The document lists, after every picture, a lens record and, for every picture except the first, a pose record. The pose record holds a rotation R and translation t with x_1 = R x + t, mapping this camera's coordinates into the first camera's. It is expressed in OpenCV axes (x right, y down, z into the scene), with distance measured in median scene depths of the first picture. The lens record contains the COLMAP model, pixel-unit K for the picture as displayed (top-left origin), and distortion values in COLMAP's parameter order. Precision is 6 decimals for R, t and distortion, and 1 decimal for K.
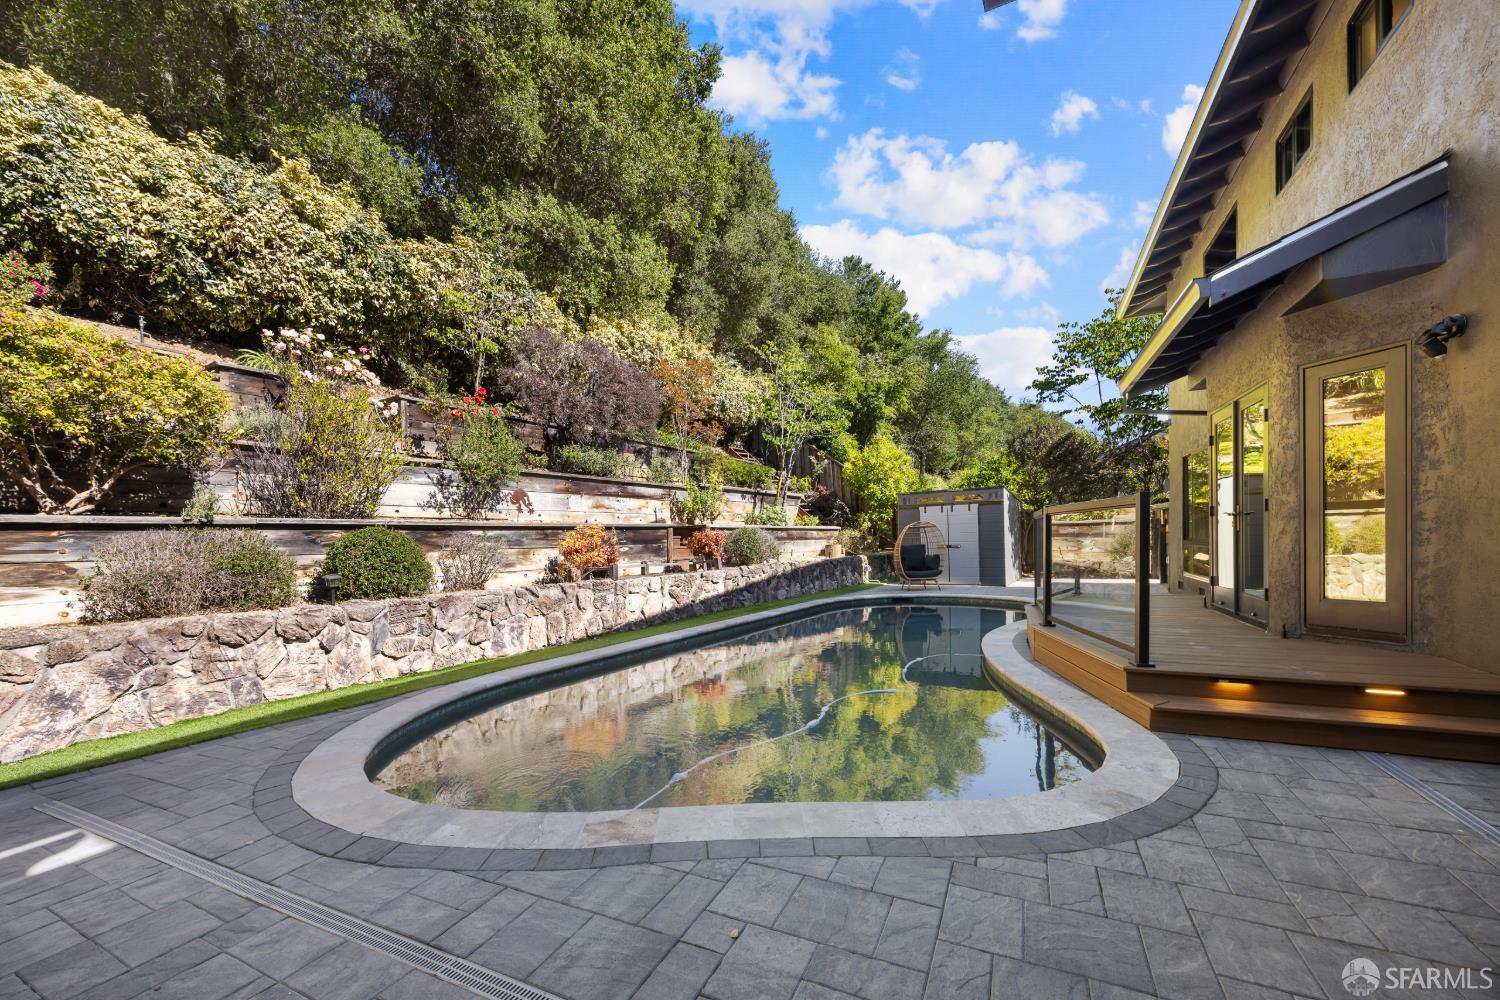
lens RADIAL K [[596.5, 0, 740.8], [0, 596.5, 554.9], [0, 0, 1]] dist [-0.000903, -0.000166]
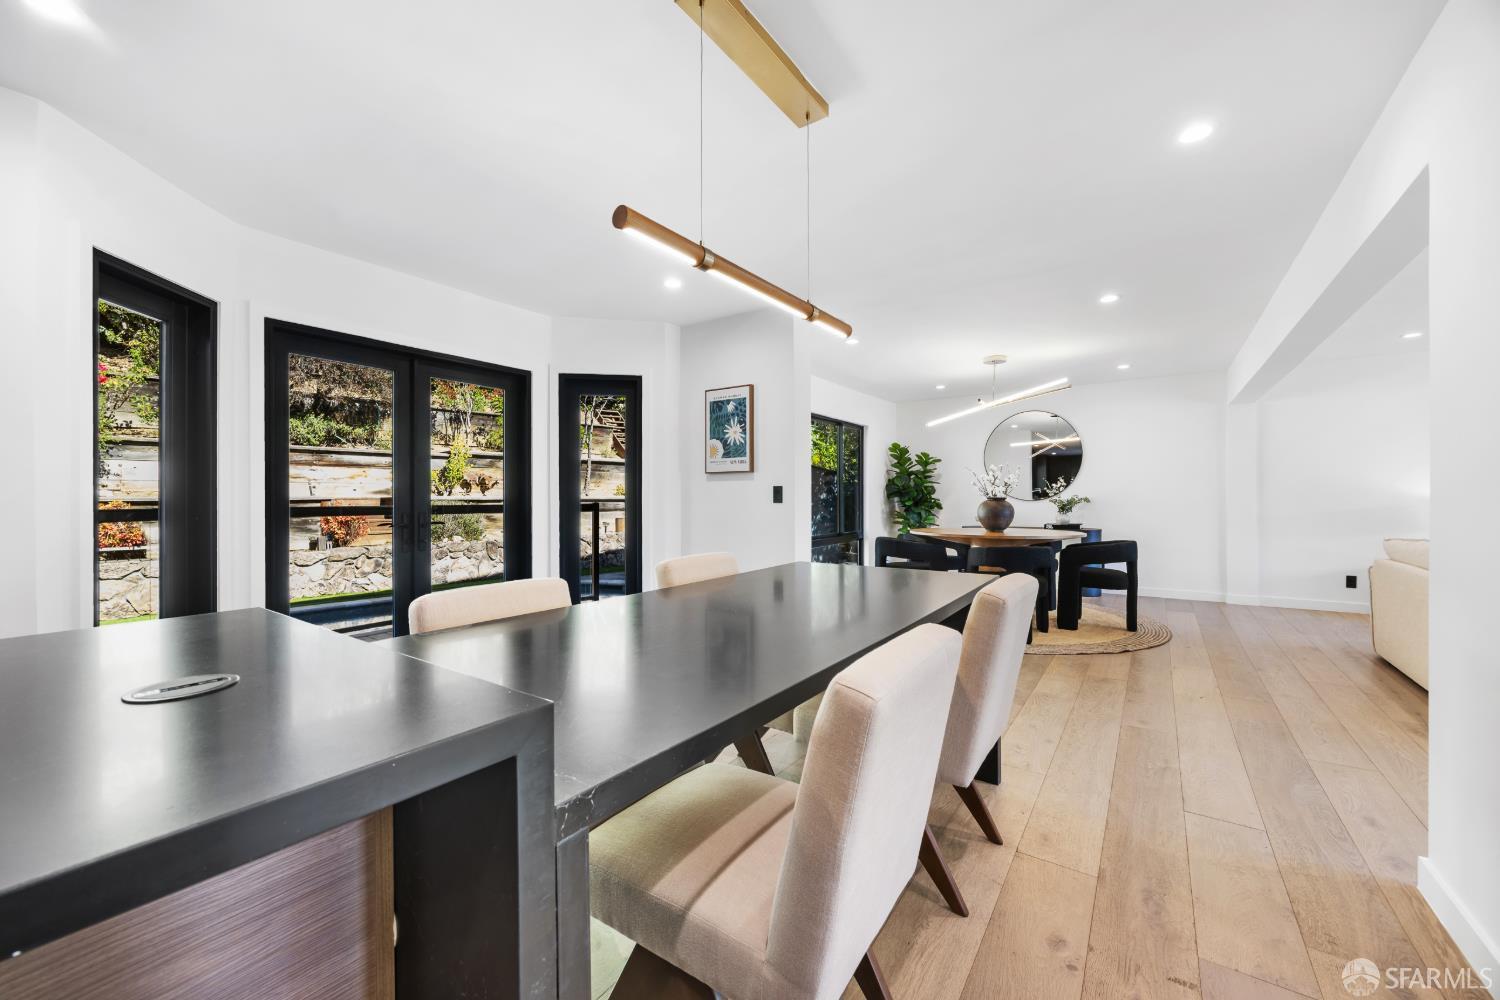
lens RADIAL K [[573.4, 0, 752.9], [0, 573.4, 497.0], [0, 0, 1]] dist [-0.000279, -0.000077]
pose [[0.987357, 0.019944, -0.157251, 0.816961], [-0.023400, 0.999523, -0.020160, -0.057283], [0.156774, 0.023585, 0.987353, 0.274096]]
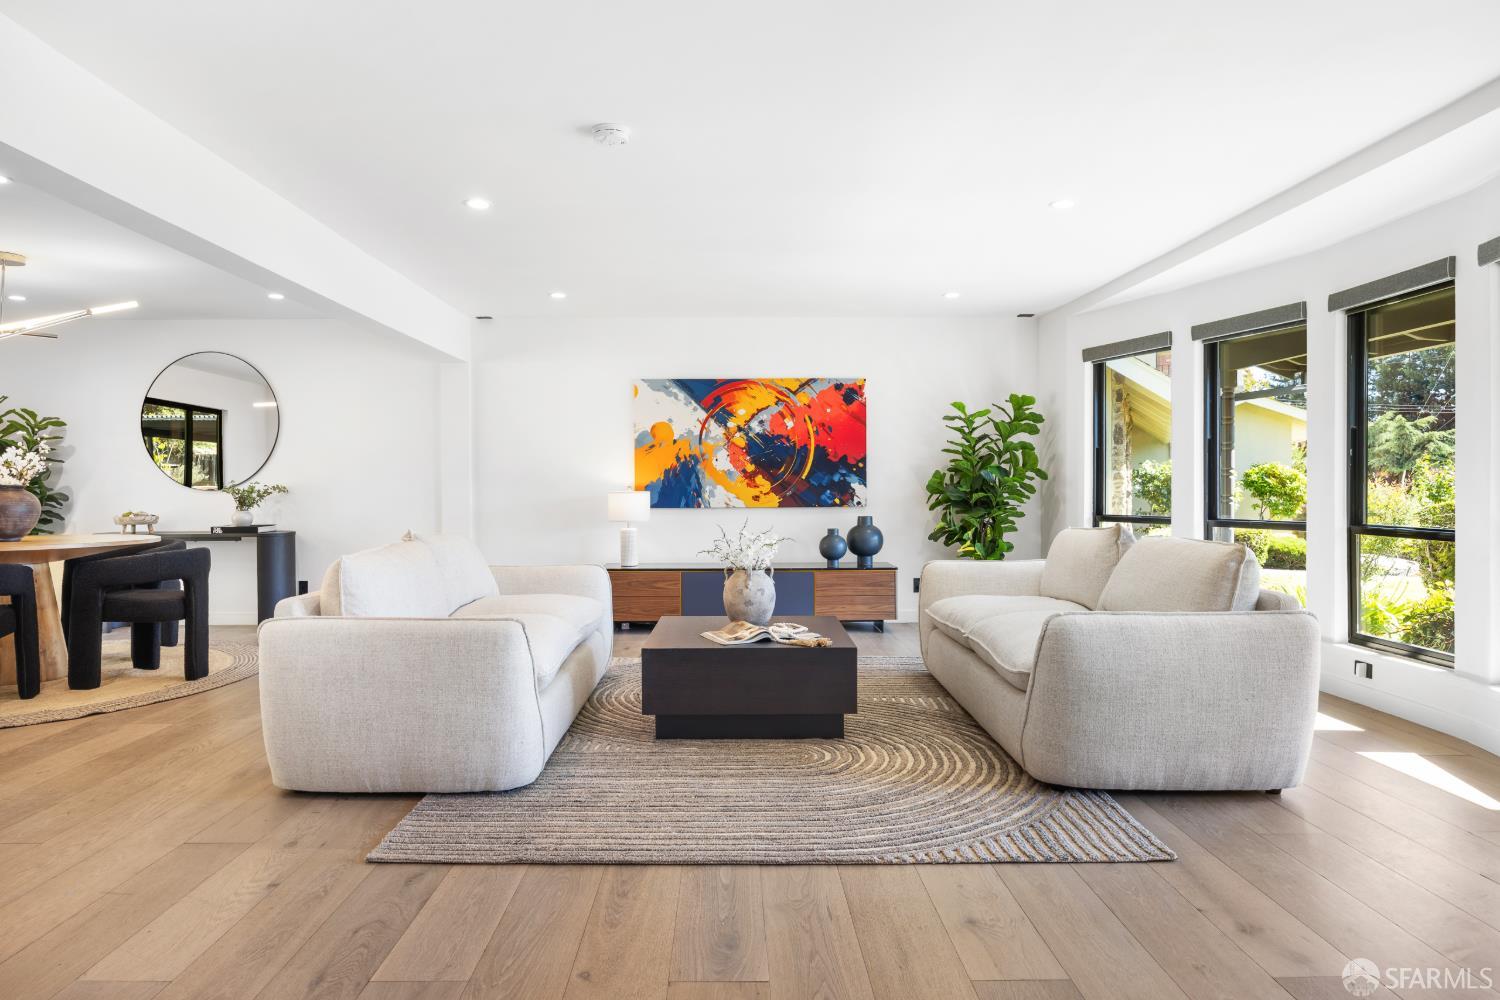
lens RADIAL K [[899.4, 0, 721.3], [0, 899.4, 493.6], [0, 0, 1]] dist [-0.010293, -0.001146]
pose [[0.900546, 0.017940, 0.434390, 1.148386], [-0.008389, 0.999679, -0.023896, -0.059378], [-0.434680, 0.017875, 0.900408, 0.189710]]
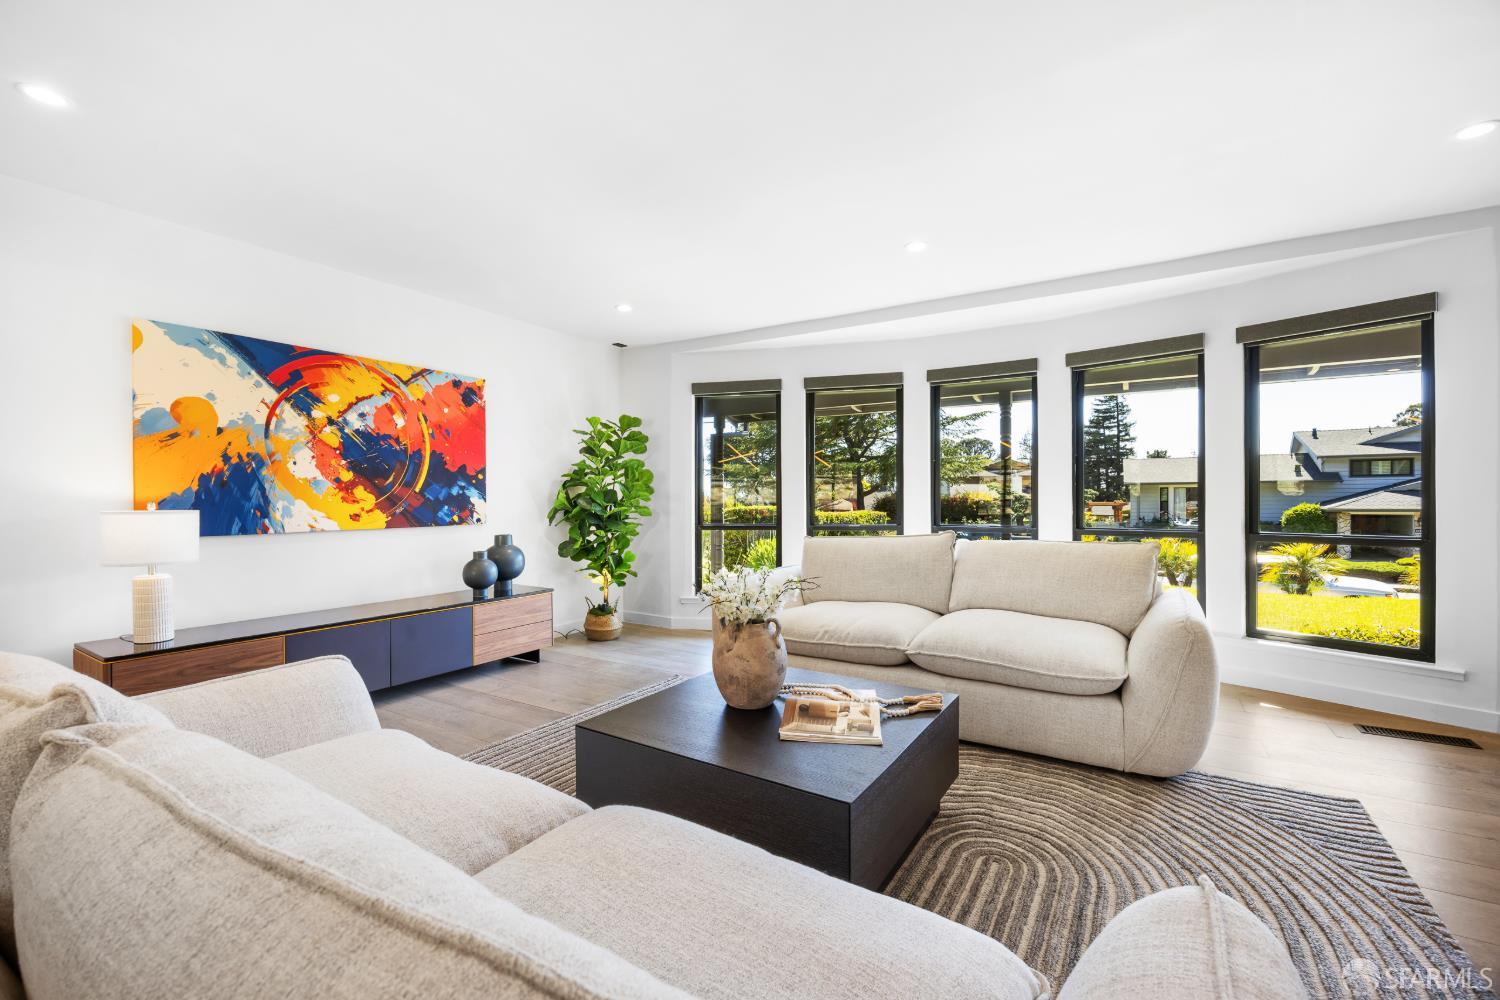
lens RADIAL K [[640.5, 0, 759.2], [0, 640.5, 499.6], [0, 0, 1]] dist [-0.003502, -0.000608]
pose [[0.099488, 0.022654, 0.994781, 1.130611], [0.025212, 0.999362, -0.025280, -0.069475], [-0.994719, 0.027596, 0.098853, 0.611978]]
